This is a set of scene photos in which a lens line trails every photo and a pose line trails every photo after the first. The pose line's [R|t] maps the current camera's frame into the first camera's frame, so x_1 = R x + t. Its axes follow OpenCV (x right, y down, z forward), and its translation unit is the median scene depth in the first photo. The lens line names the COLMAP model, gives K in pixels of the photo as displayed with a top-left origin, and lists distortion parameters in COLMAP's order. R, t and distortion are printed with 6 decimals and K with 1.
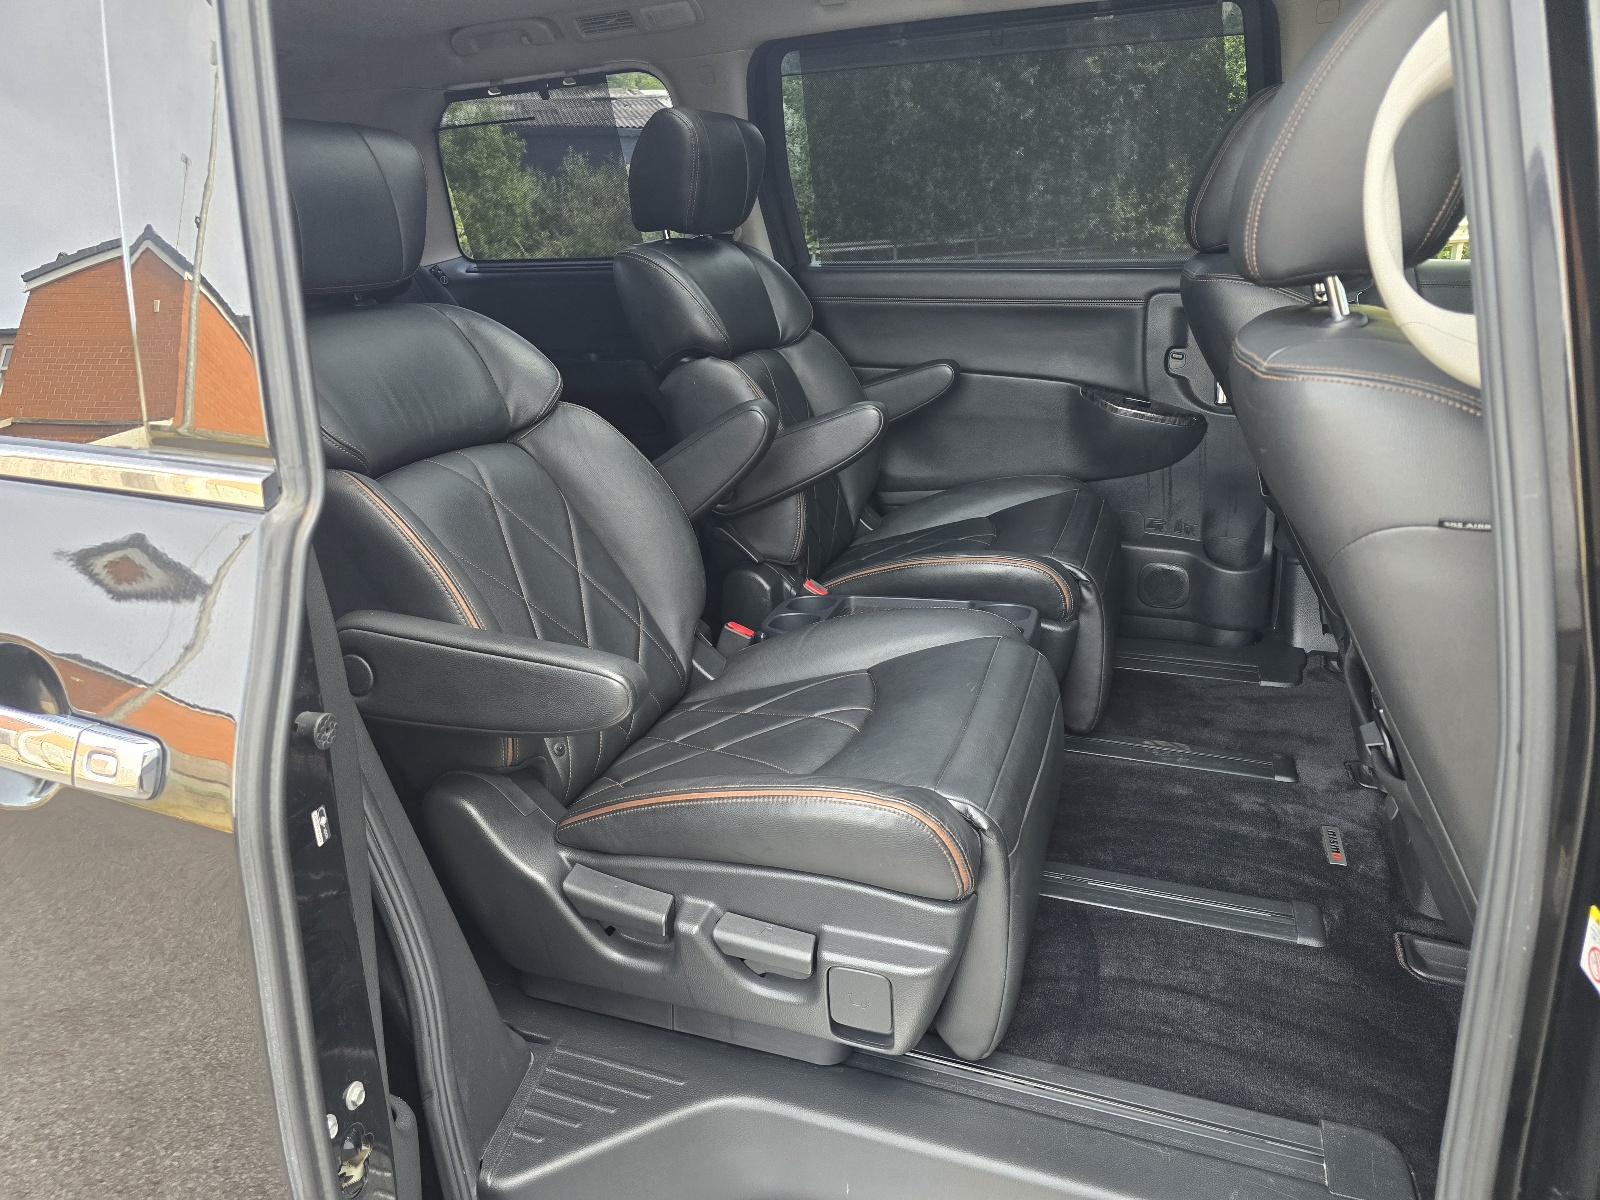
lens RADIAL K [[1060.5, 0, 798.1], [0, 1060.5, 565.6], [0, 0, 1]] dist [0.041472, -0.035420]
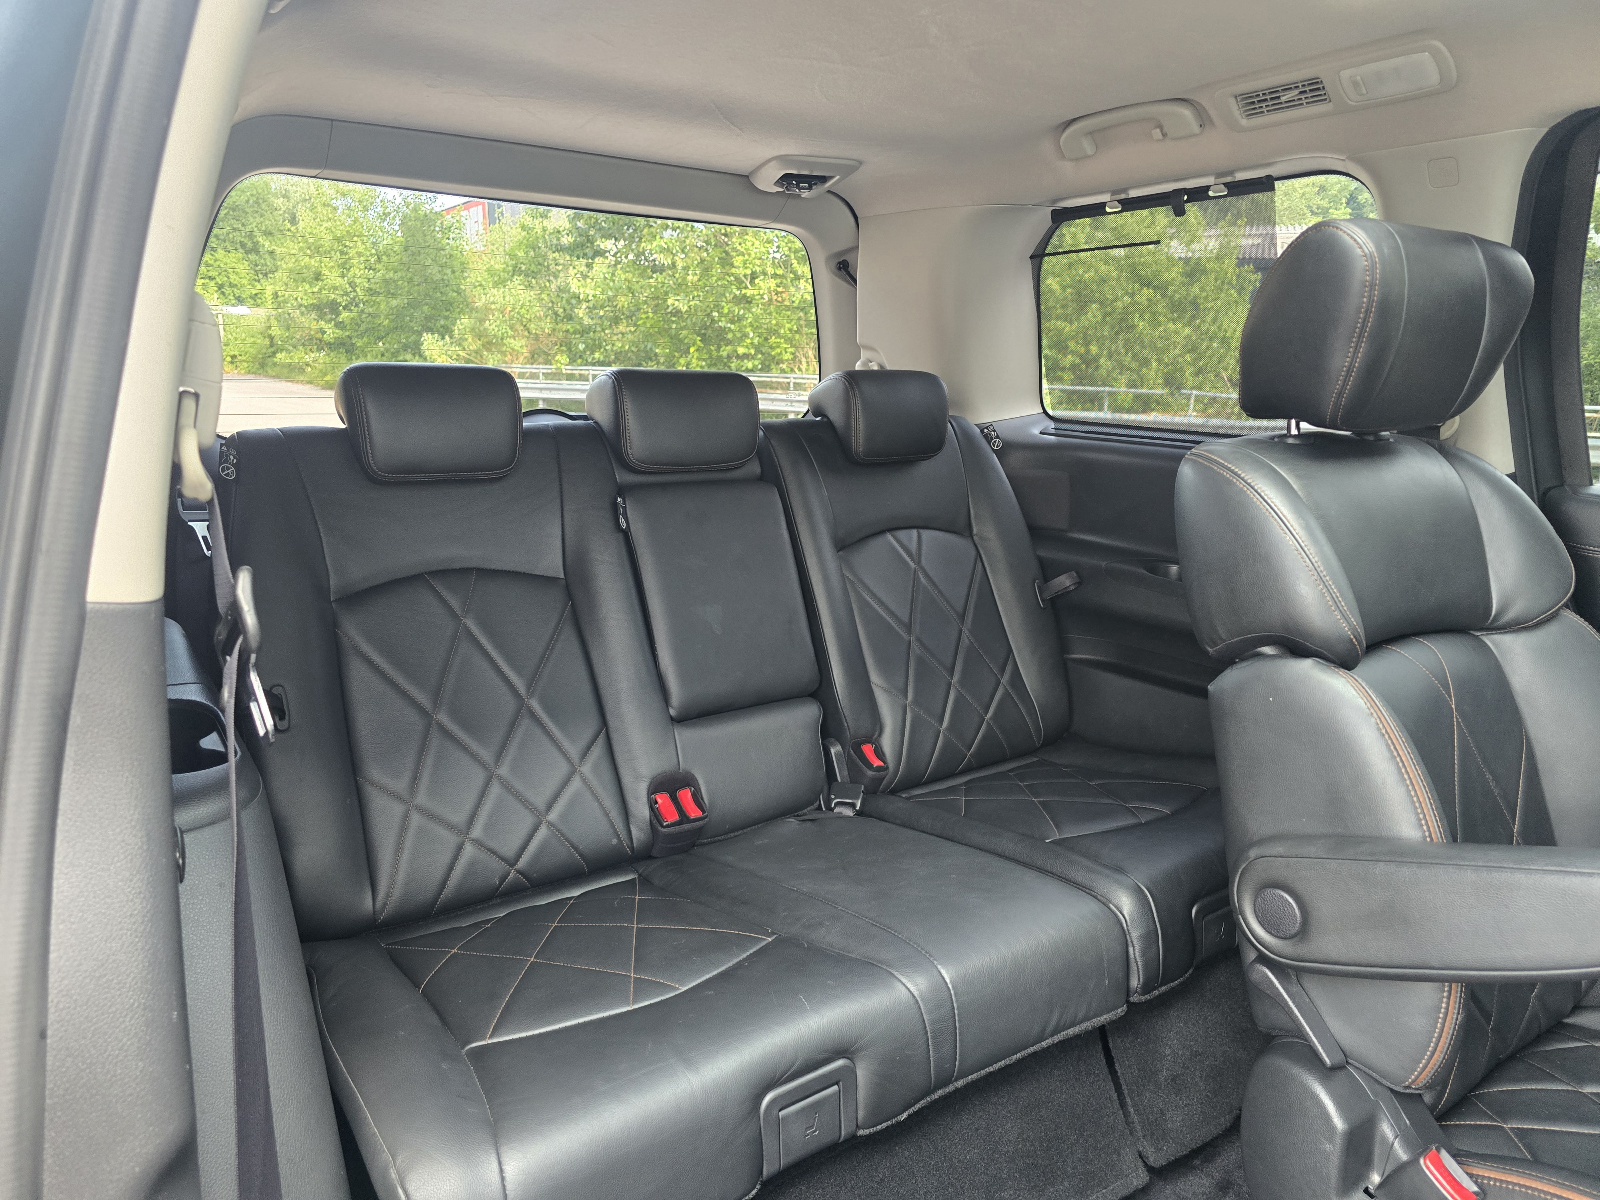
lens RADIAL K [[1060.5, 0, 798.1], [0, 1060.5, 565.6], [0, 0, 1]] dist [0.041472, -0.035420]
pose [[0.801627, 0.181944, -0.569465, 0.007648], [-0.243264, 0.969408, -0.032714, -0.161126], [0.546092, 0.164755, 0.821365, 0.403655]]
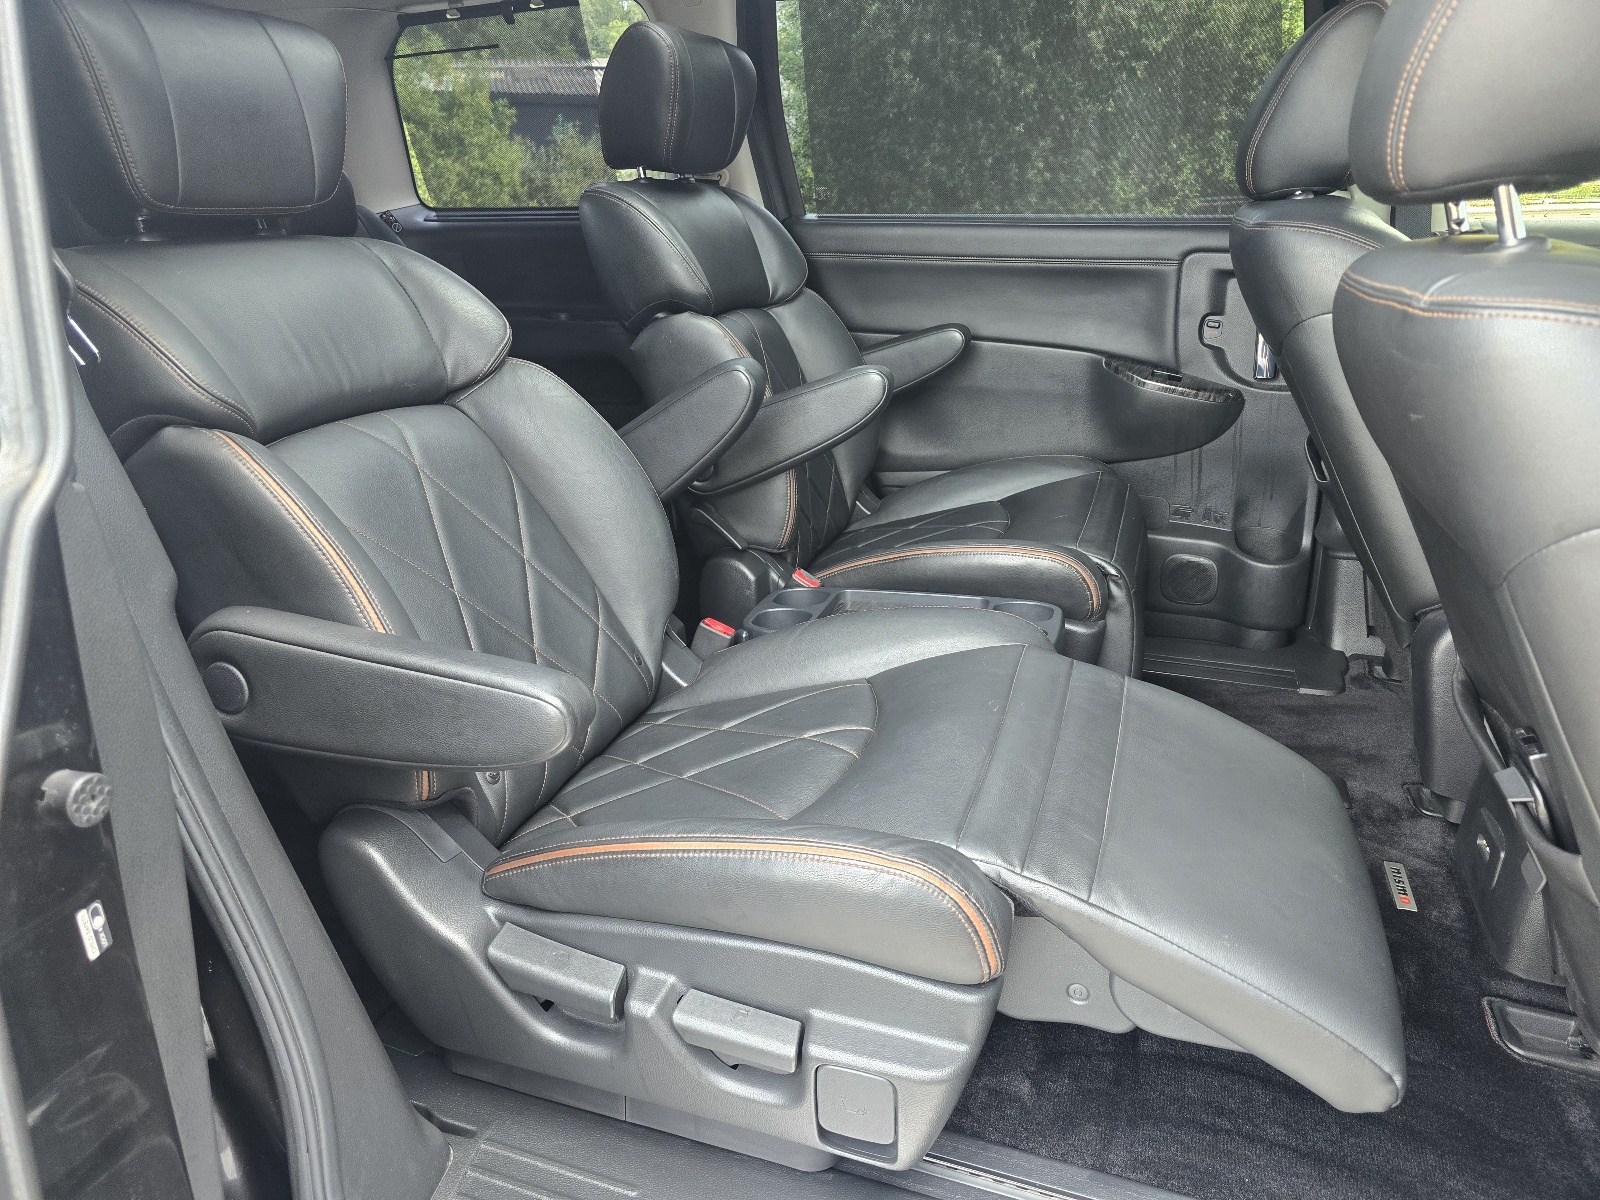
lens RADIAL K [[1060.5, 0, 798.1], [0, 1060.5, 565.6], [0, 0, 1]] dist [0.041472, -0.035420]
pose [[0.999846, 0.014216, 0.010252, 0.000579], [-0.014392, 0.999746, 0.017323, -0.005196], [-0.010003, -0.017468, 0.999797, 0.123806]]
